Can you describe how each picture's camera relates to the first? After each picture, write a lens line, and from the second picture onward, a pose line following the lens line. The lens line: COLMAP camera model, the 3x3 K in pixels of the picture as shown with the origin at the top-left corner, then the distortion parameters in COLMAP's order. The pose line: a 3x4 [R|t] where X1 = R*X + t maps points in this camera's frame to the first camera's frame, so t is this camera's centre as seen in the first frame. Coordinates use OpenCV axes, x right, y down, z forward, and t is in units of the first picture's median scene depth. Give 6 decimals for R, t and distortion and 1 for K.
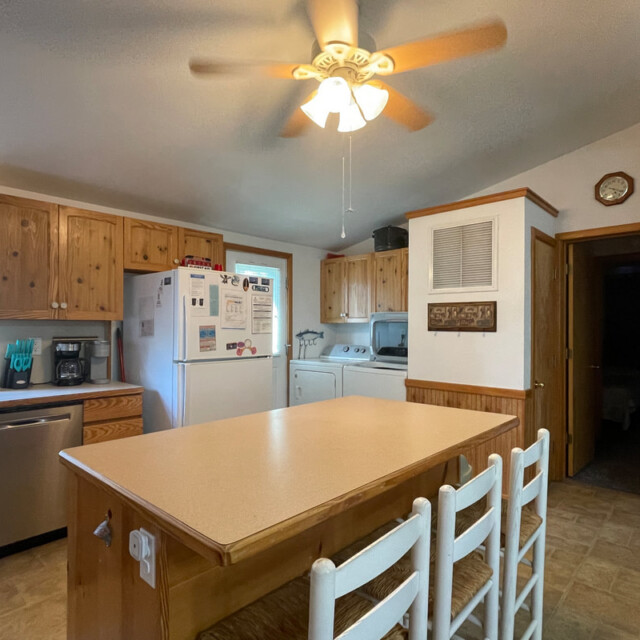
lens RADIAL K [[428.5, 0, 320.6], [0, 428.5, 322.4], [0, 0, 1]] dist [-0.011369, -0.003102]
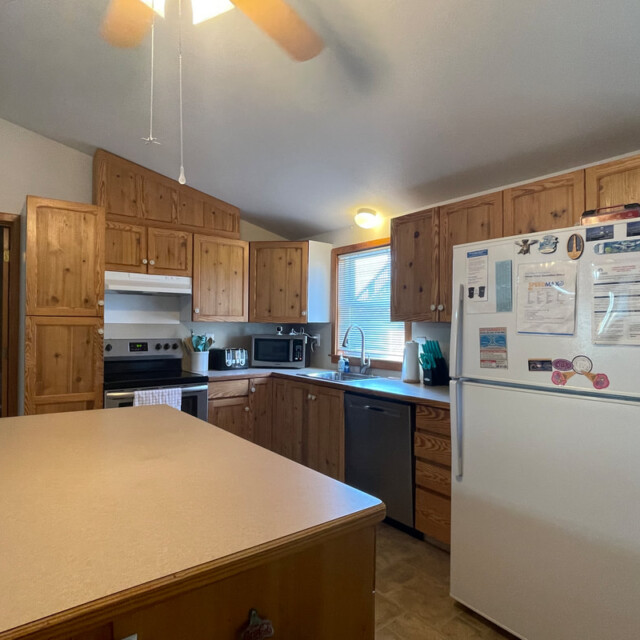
lens RADIAL K [[428.5, 0, 320.5], [0, 428.5, 321.5], [0, 0, 1]] dist [-0.011369, -0.003102]
pose [[-0.165654, -0.013948, -0.986085, 0.387483], [0.001719, 0.999894, -0.014432, 0.006827], [0.986182, -0.004086, -0.165613, 0.826897]]
